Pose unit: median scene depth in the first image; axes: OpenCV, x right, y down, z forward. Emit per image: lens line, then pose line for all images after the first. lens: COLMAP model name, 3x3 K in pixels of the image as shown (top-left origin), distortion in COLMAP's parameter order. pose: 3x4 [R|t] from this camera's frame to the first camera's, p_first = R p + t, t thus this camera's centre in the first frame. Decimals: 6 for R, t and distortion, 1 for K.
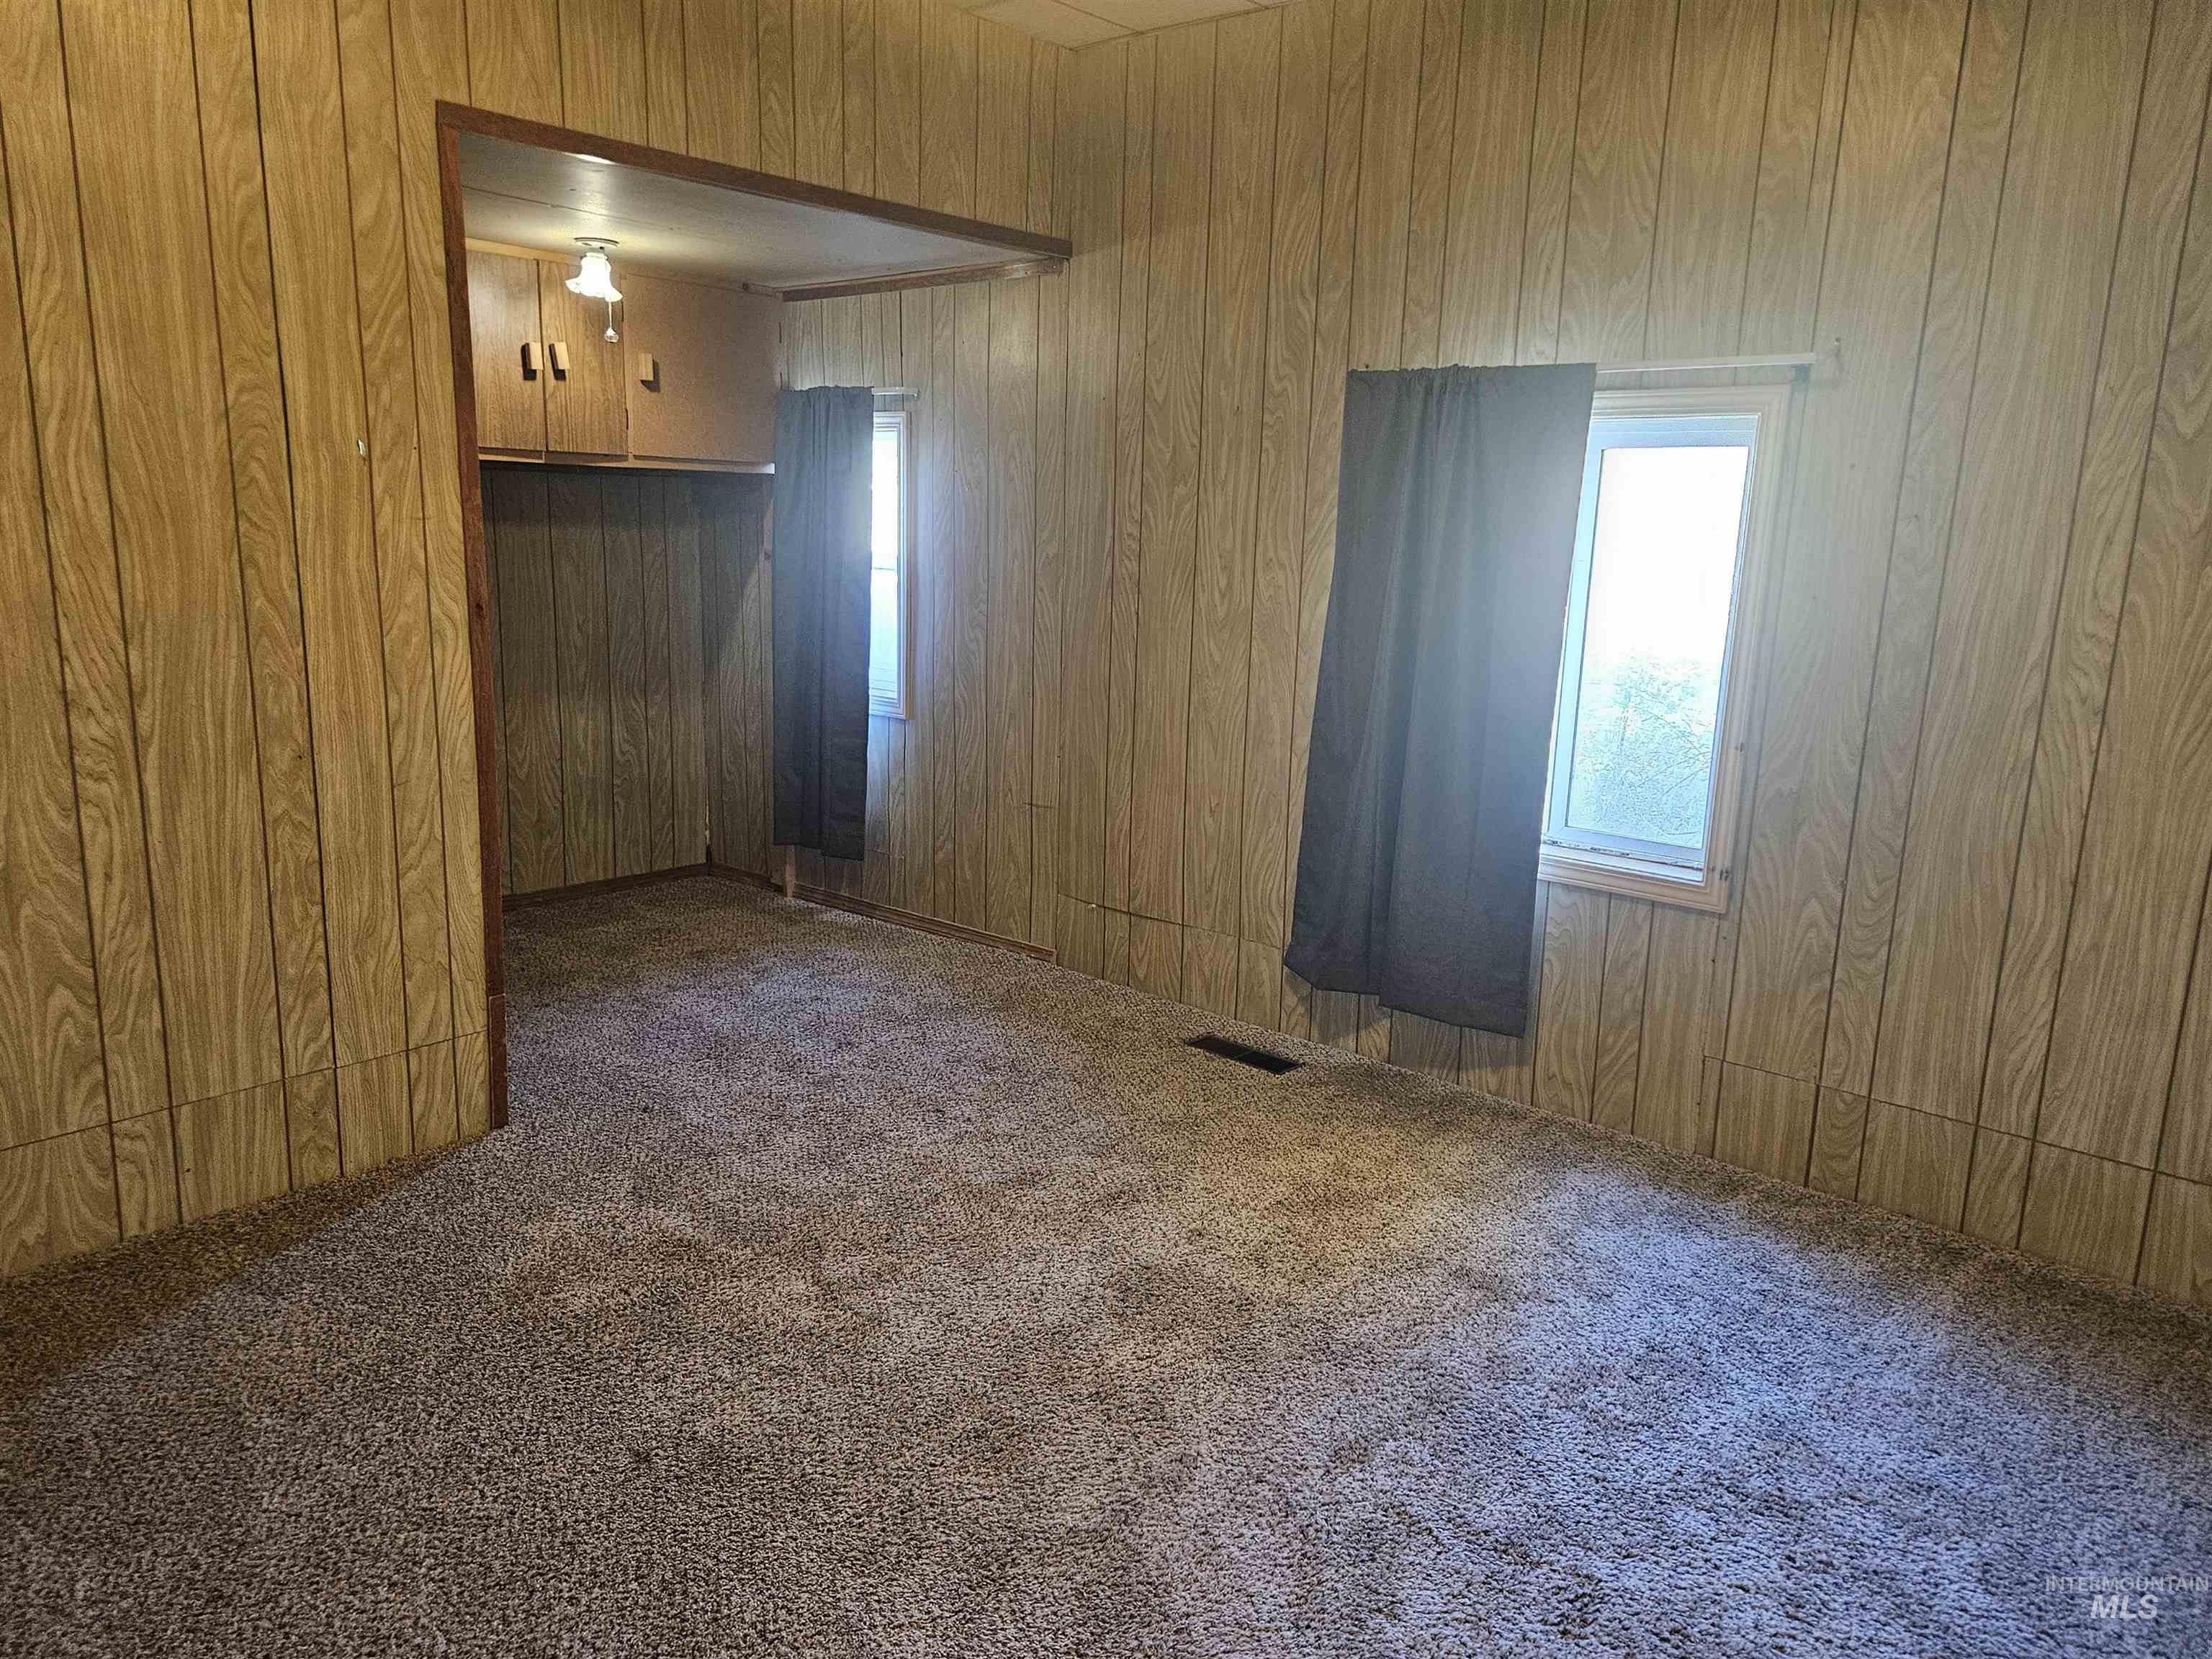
lens RADIAL K [[1546.0, 0, 1097.1], [0, 1546.0, 834.2], [0, 0, 1]] dist [0.077134, -0.059203]
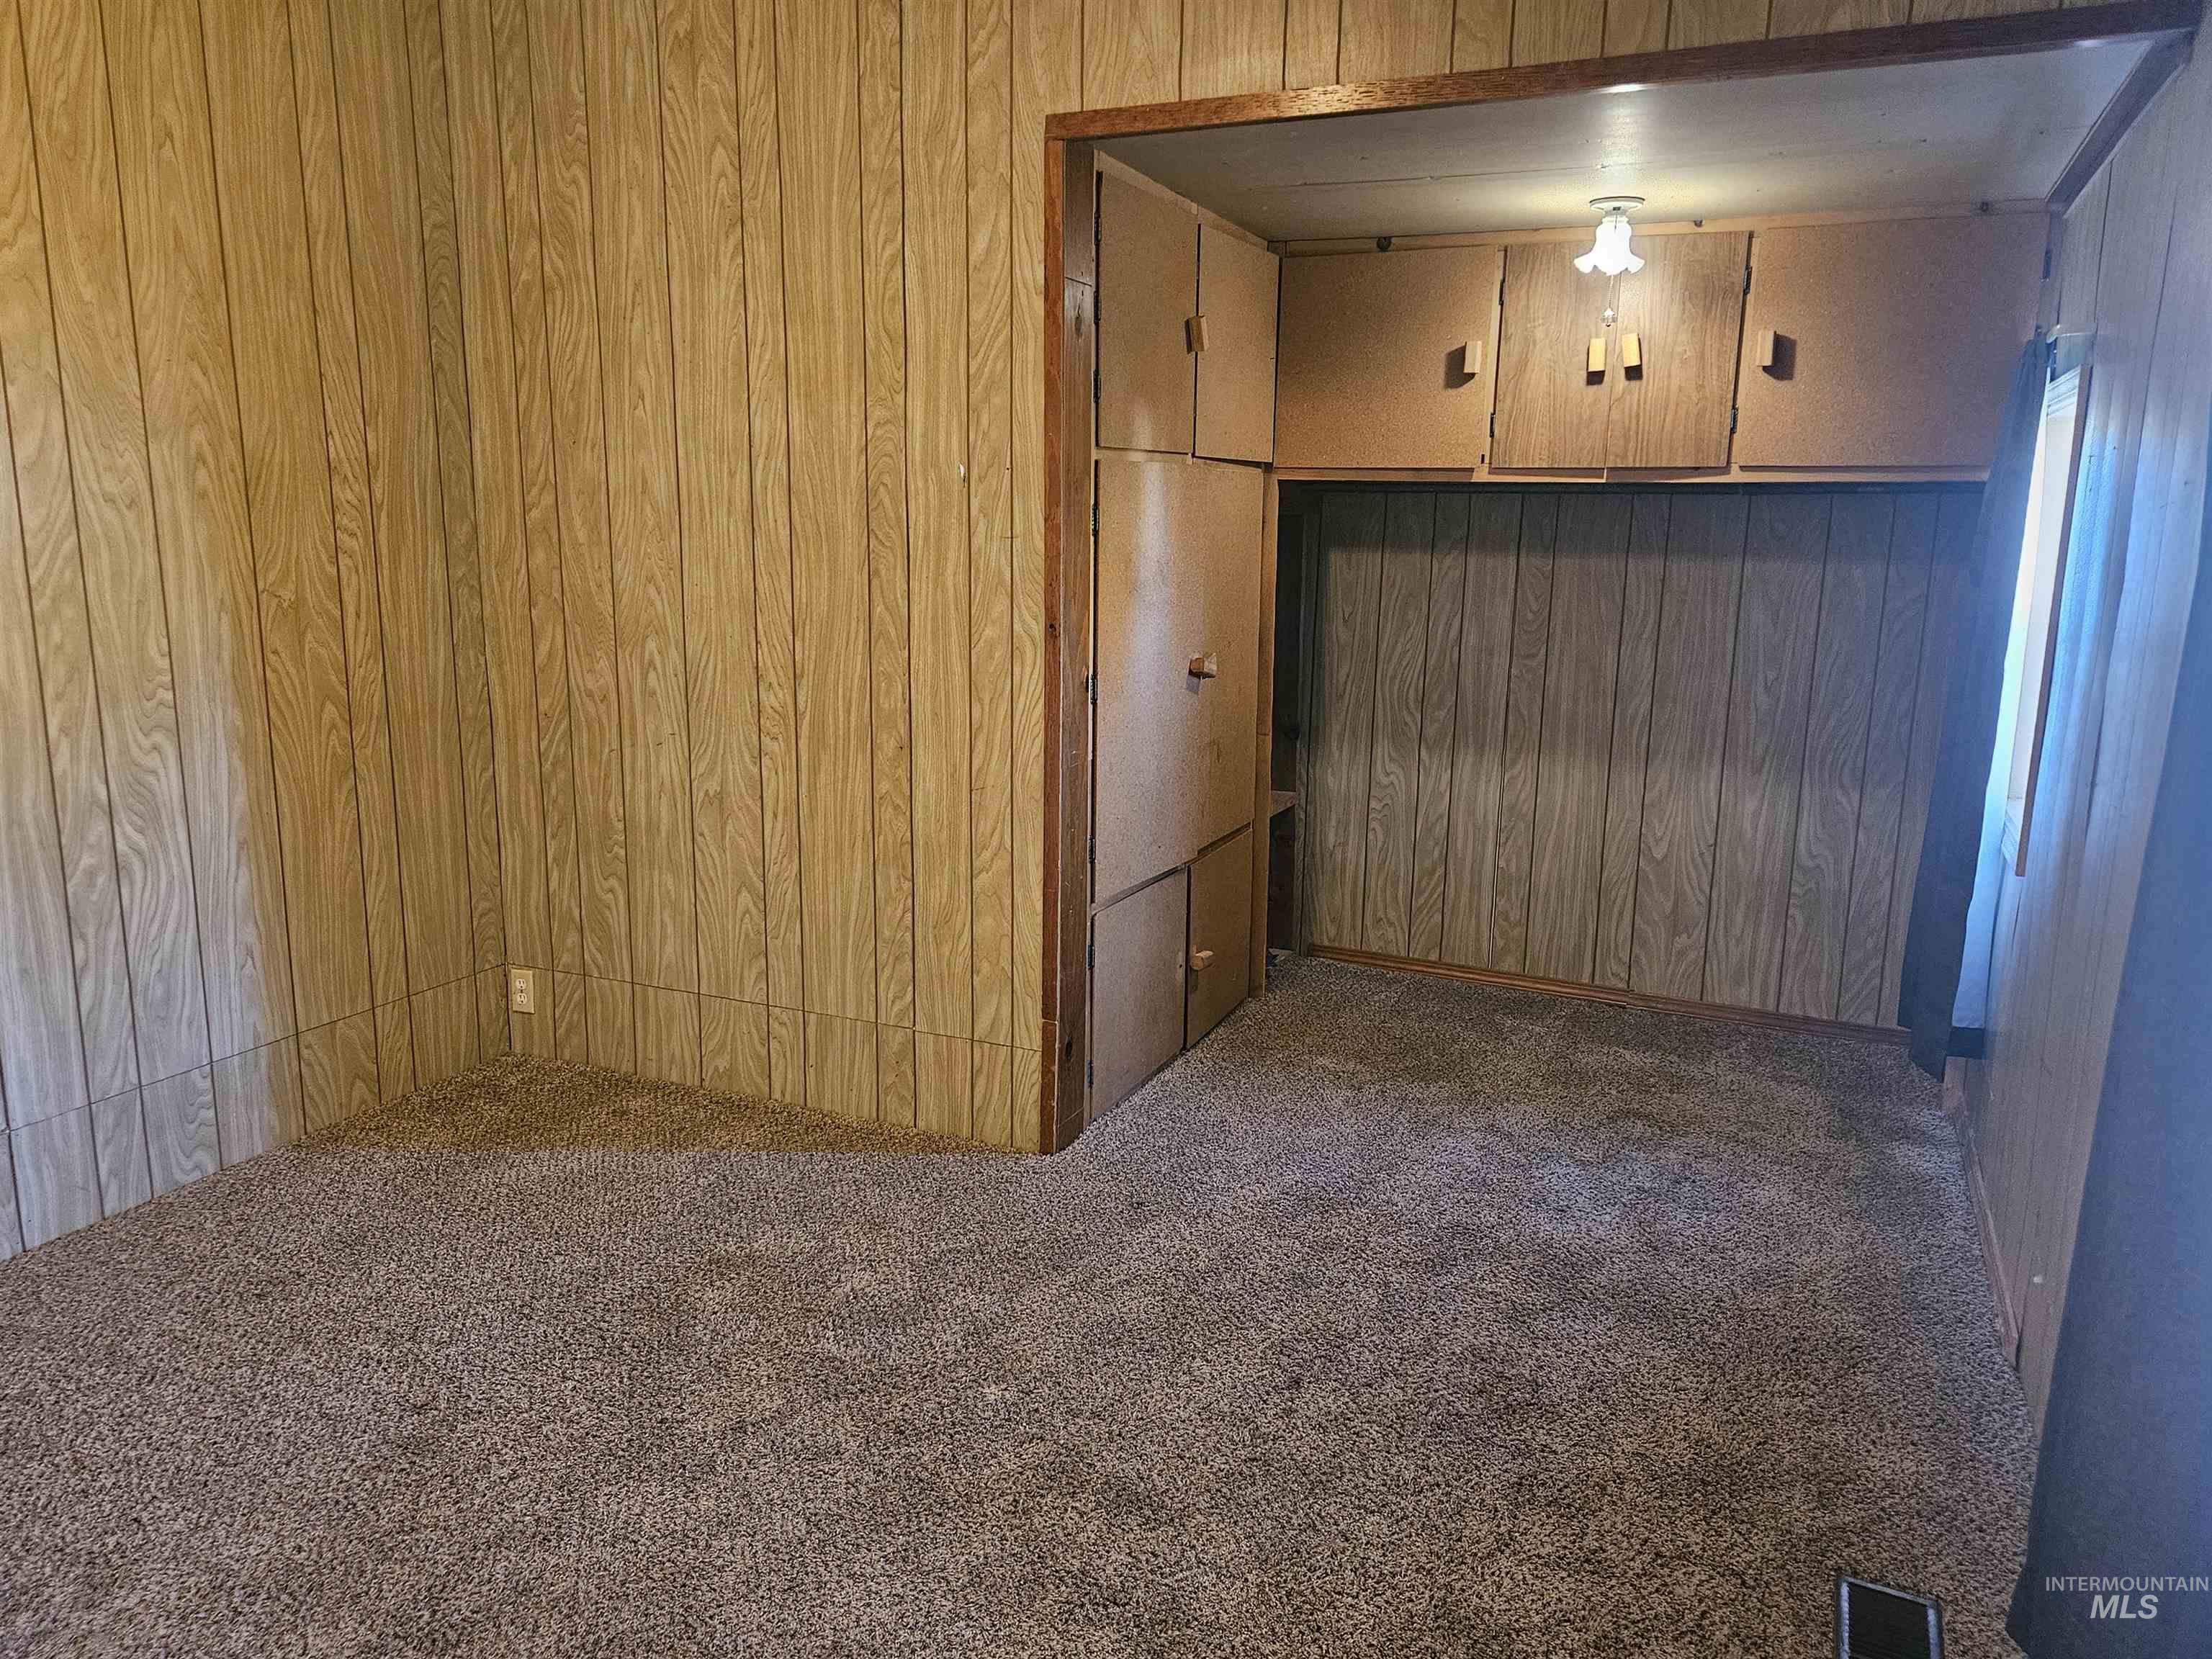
lens RADIAL K [[1546.0, 0, 1101.5], [0, 1546.0, 812.1], [0, 0, 1]] dist [0.077134, -0.059203]
pose [[0.285160, 0.160402, -0.944963, 0.583752], [-0.206009, 0.973113, 0.103013, -0.146458], [0.936079, 0.165295, 0.310538, 0.788575]]
